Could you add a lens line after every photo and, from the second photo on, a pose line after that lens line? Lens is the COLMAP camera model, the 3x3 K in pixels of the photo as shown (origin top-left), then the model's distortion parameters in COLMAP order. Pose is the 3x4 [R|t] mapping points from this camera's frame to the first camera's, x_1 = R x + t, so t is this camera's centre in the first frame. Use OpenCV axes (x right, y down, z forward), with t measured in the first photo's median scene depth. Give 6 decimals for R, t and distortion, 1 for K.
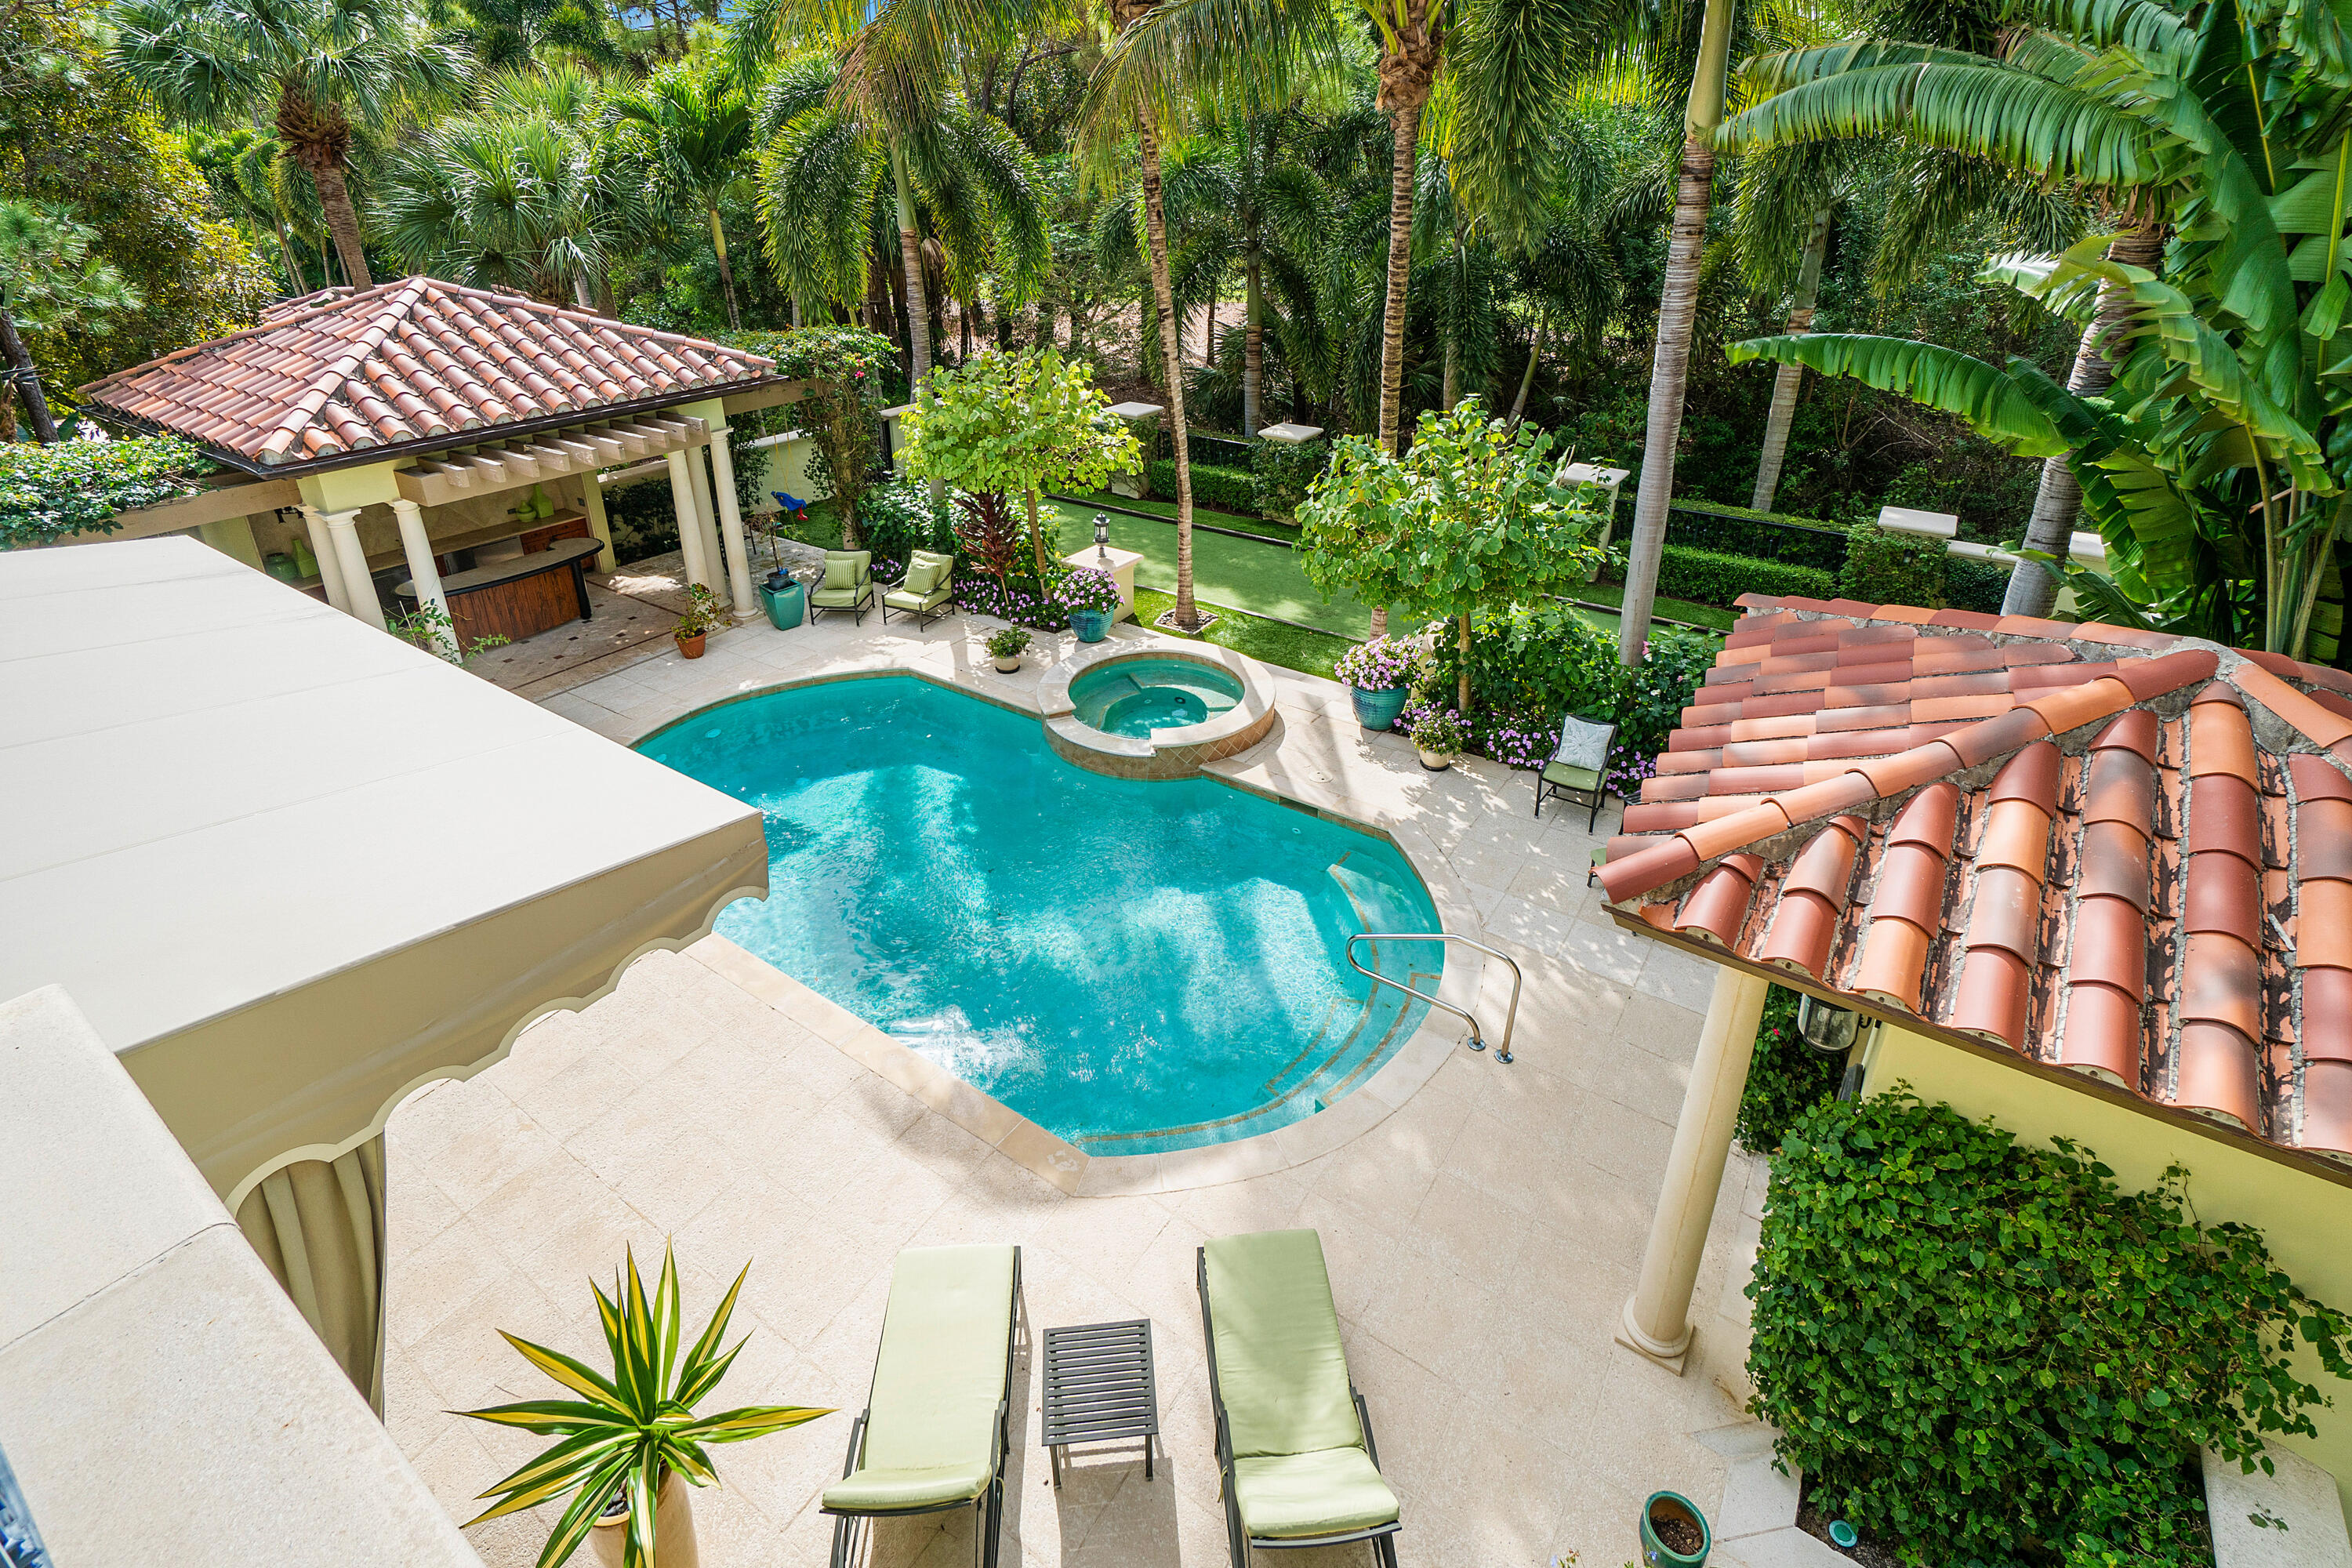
lens RADIAL K [[1058.8, 0, 1145.2], [0, 1058.8, 684.9], [0, 0, 1]] dist [0.020847, -0.039474]
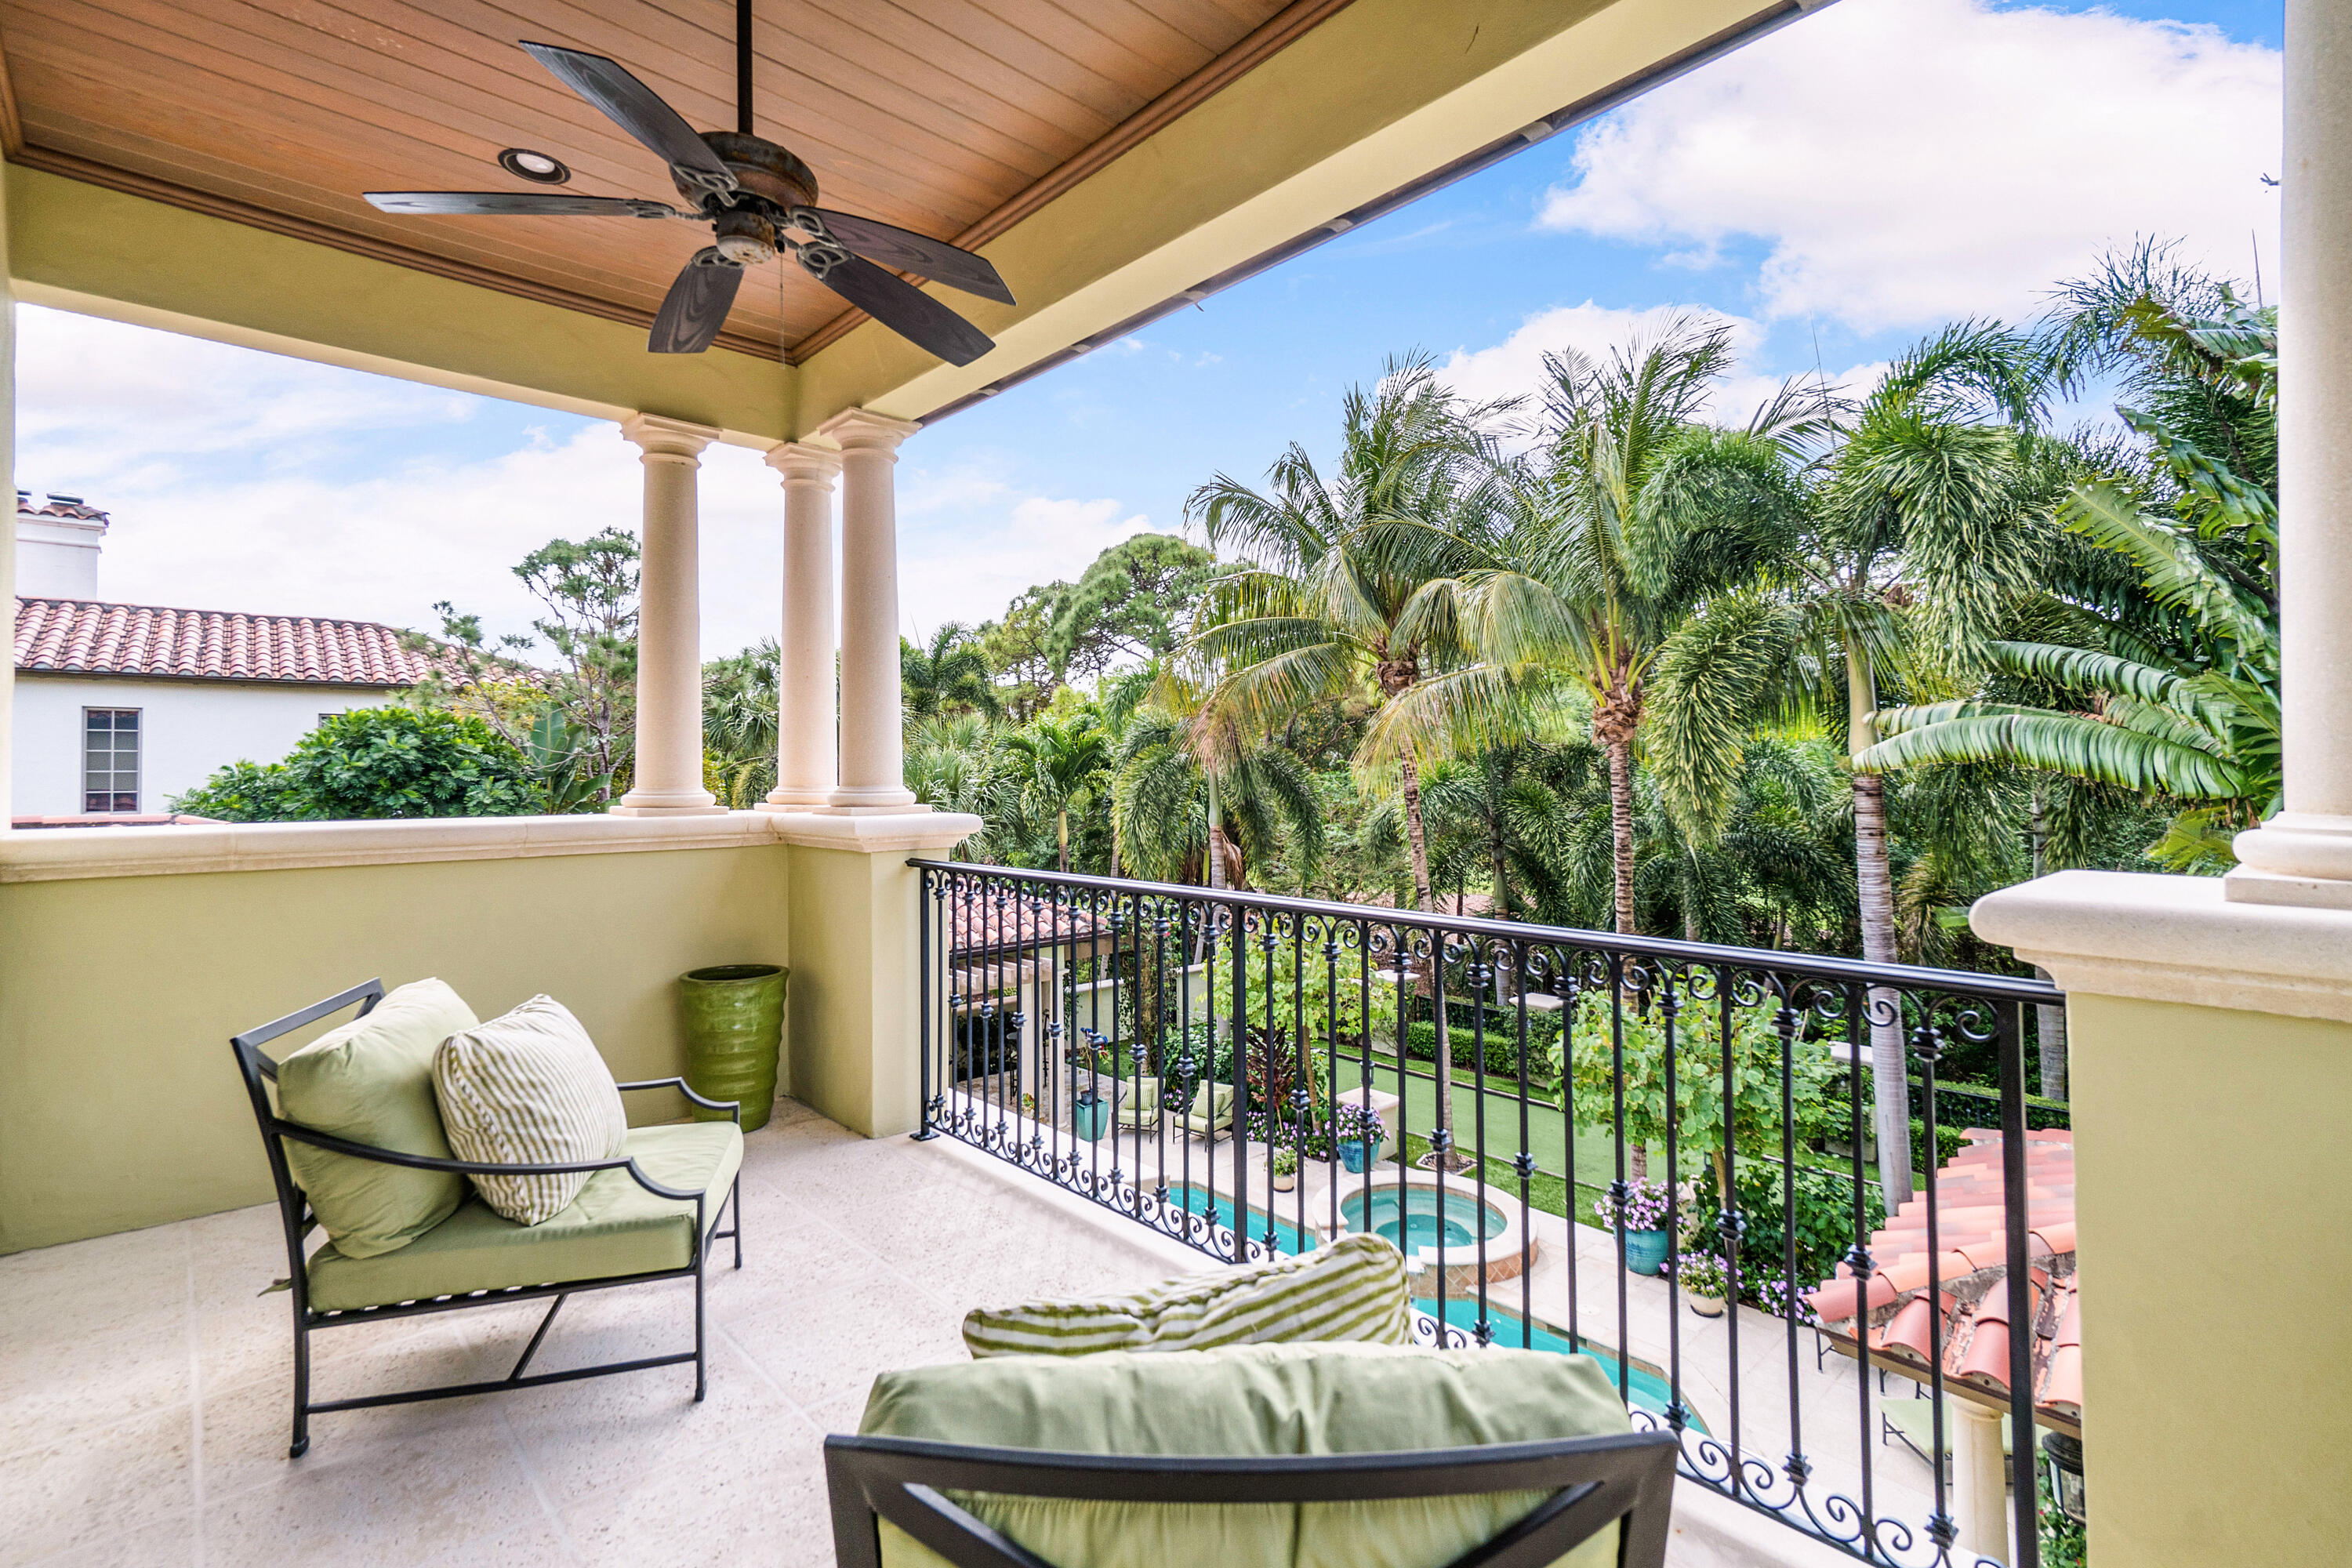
lens RADIAL K [[1029.0, 0, 1153.5], [0, 1029.0, 781.8], [0, 0, 1]] dist [0.001771, 0.000029]
pose [[0.974143, 0.001715, -0.225926, -0.016039], [-0.100190, 0.899551, -0.425170, 0.063551], [0.202503, 0.436812, 0.876463, -0.140353]]
